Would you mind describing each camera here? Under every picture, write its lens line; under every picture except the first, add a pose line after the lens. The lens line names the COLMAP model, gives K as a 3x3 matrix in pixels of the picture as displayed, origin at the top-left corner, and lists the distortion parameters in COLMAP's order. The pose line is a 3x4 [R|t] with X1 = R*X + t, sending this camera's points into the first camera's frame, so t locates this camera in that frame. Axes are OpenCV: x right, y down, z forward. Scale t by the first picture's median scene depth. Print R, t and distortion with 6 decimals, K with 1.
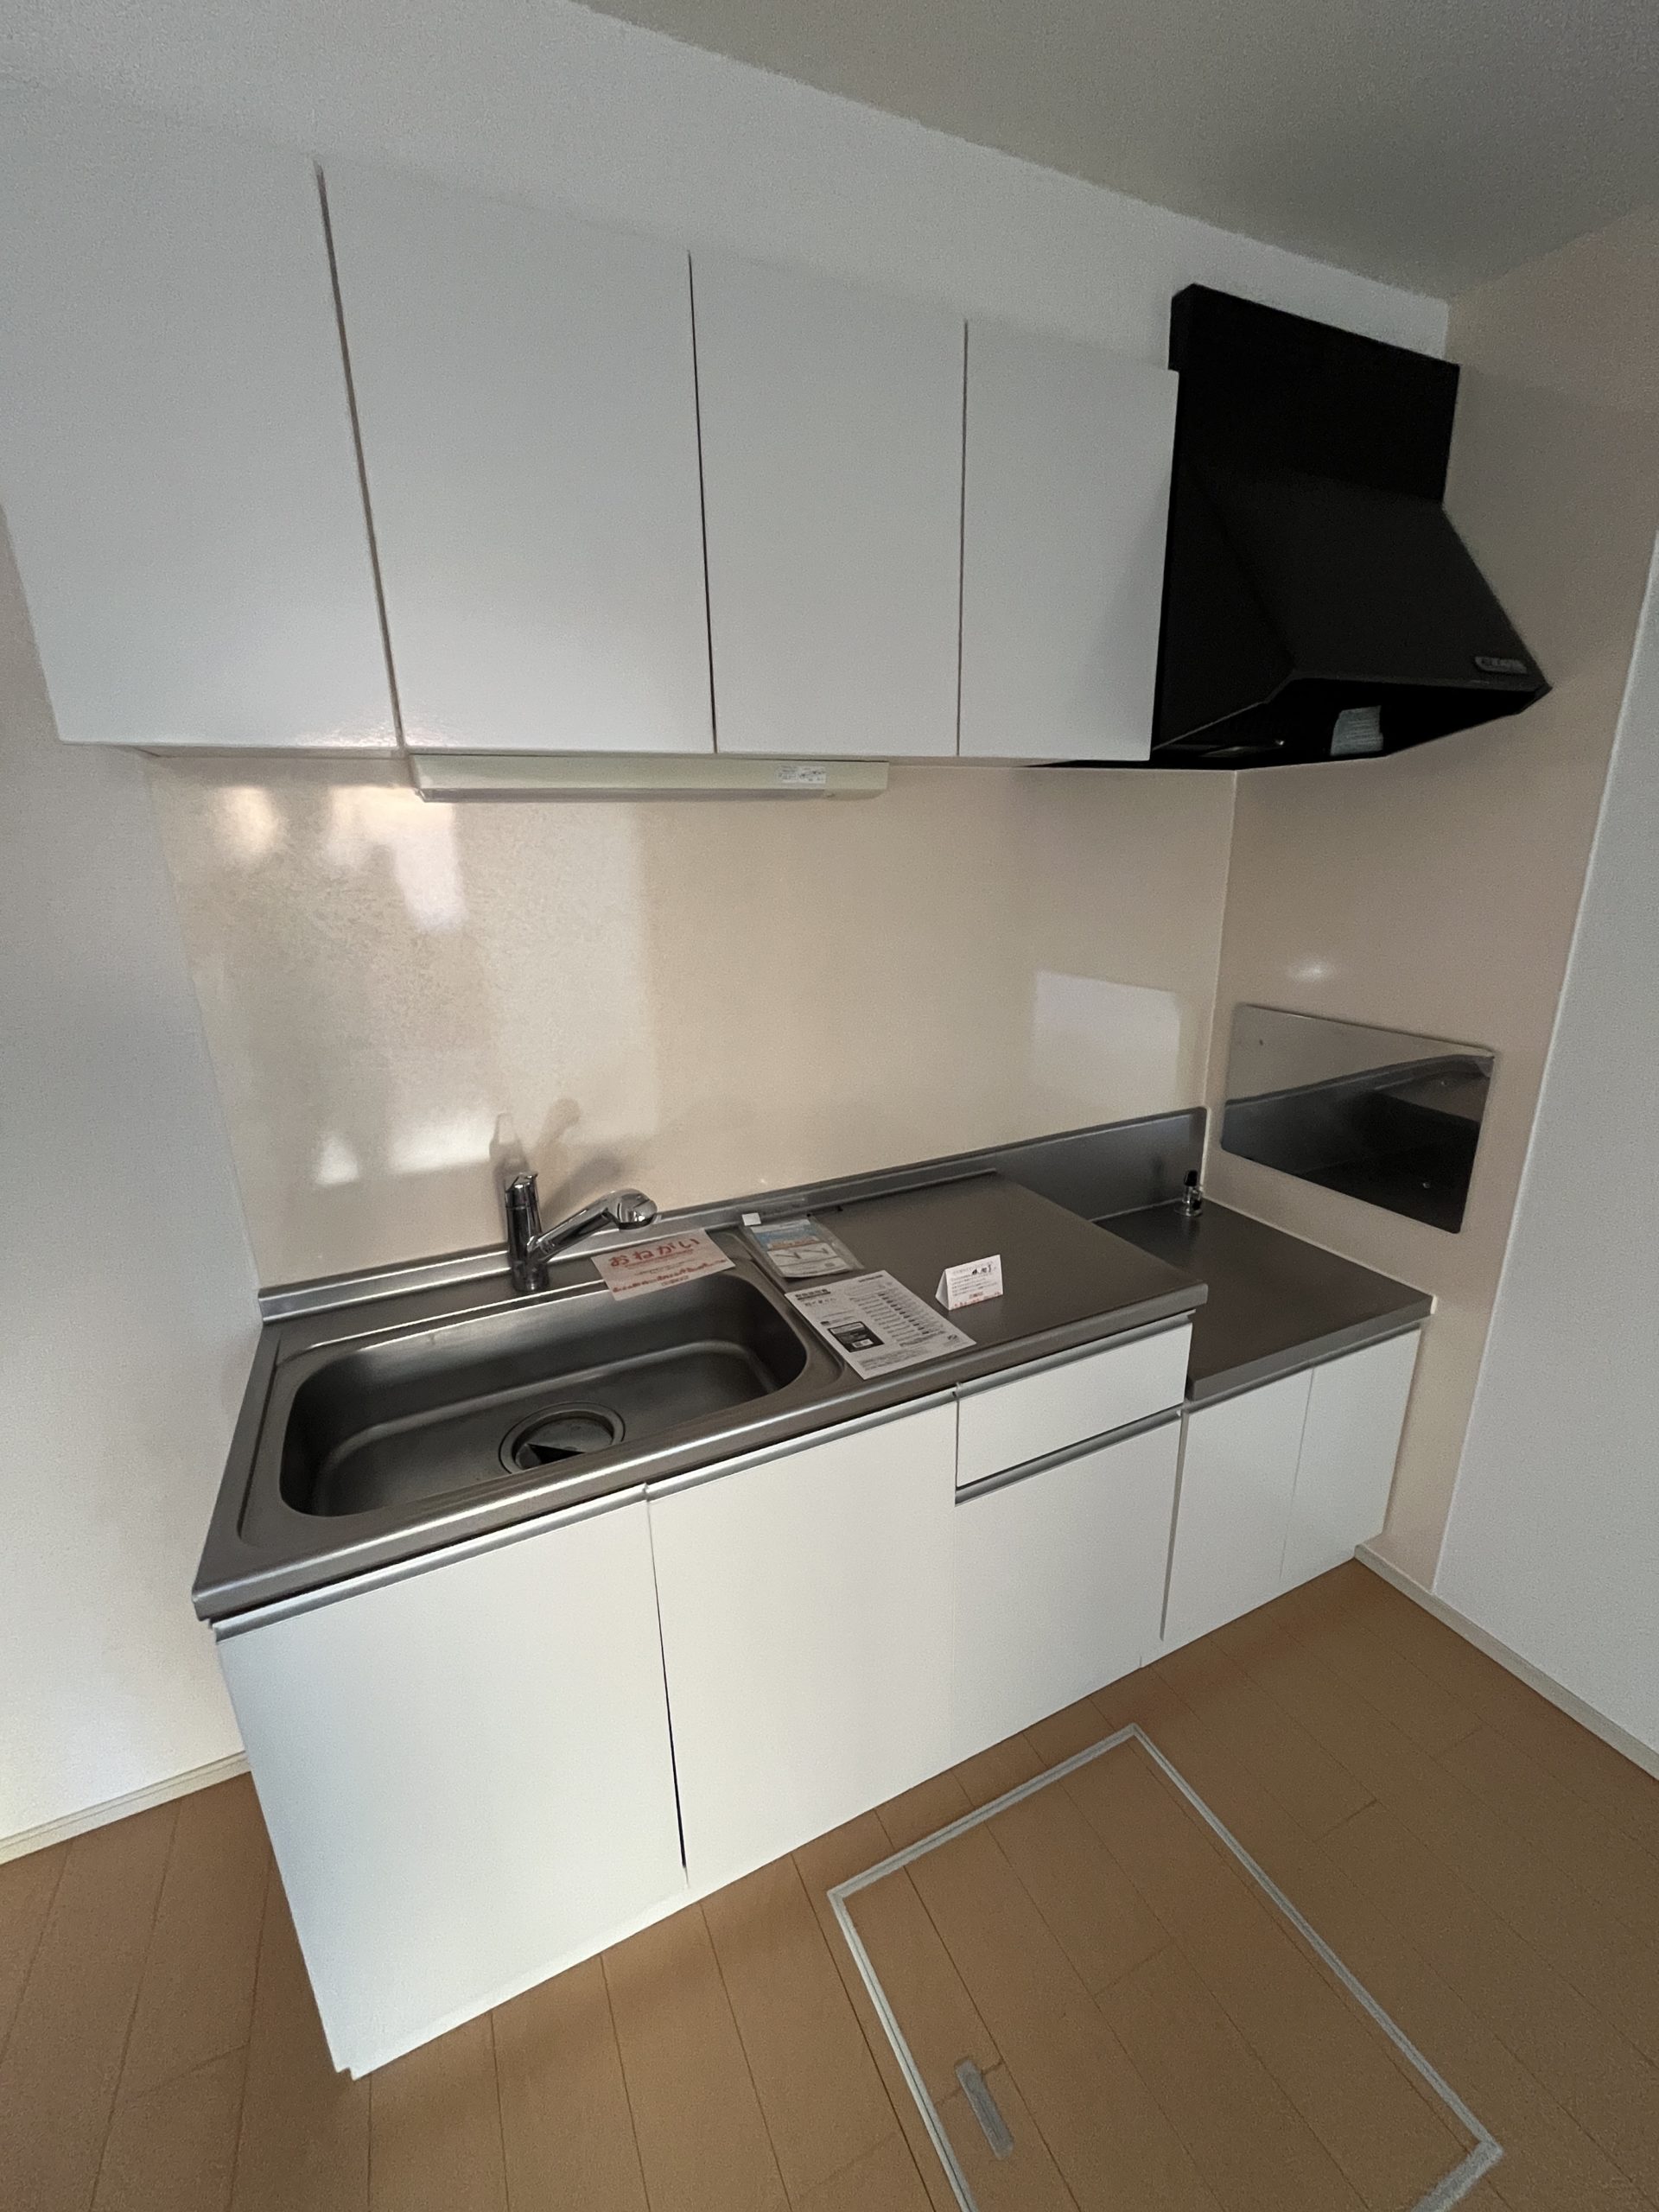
lens RADIAL K [[891.0, 0, 823.1], [0, 891.0, 1108.2], [0, 0, 1]] dist [-0.003591, -0.000270]
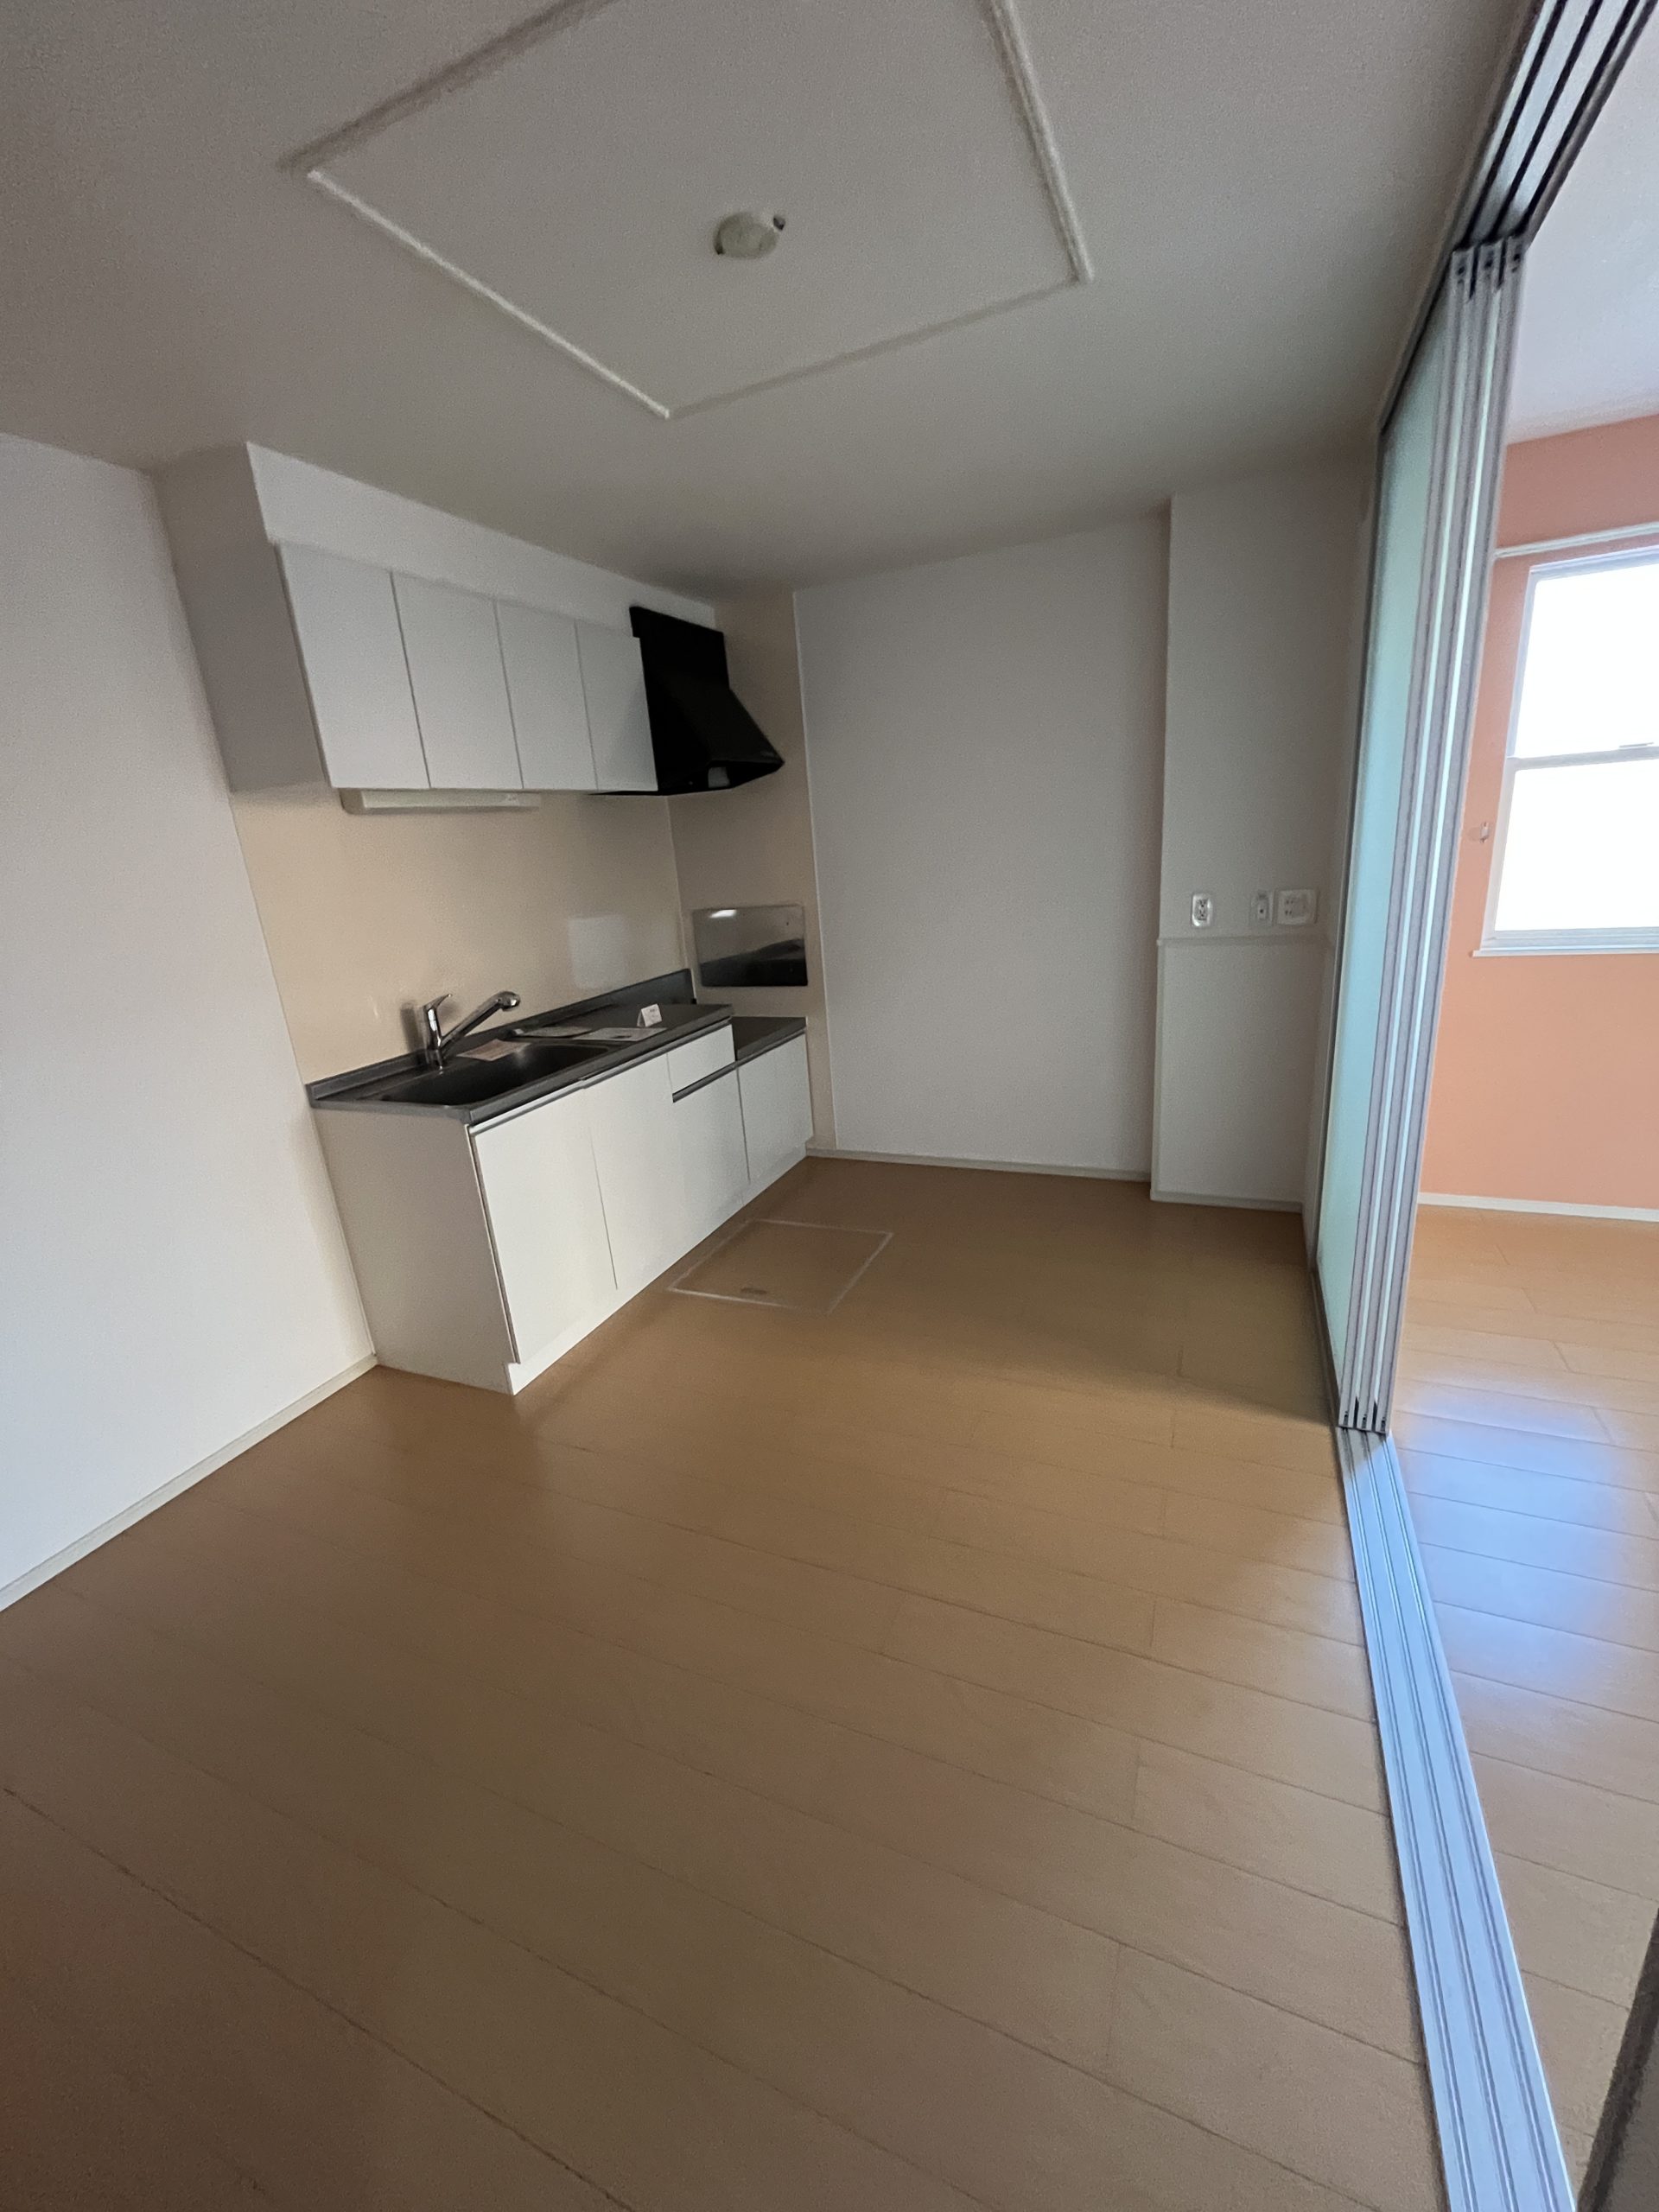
lens RADIAL K [[891.0, 0, 832.8], [0, 891.0, 1102.5], [0, 0, 1]] dist [-0.003591, -0.000270]
pose [[0.752633, -0.222690, 0.619640, -0.833084], [0.242625, 0.968648, 0.053419, 0.352950], [-0.612109, 0.110136, 0.783066, -0.931920]]
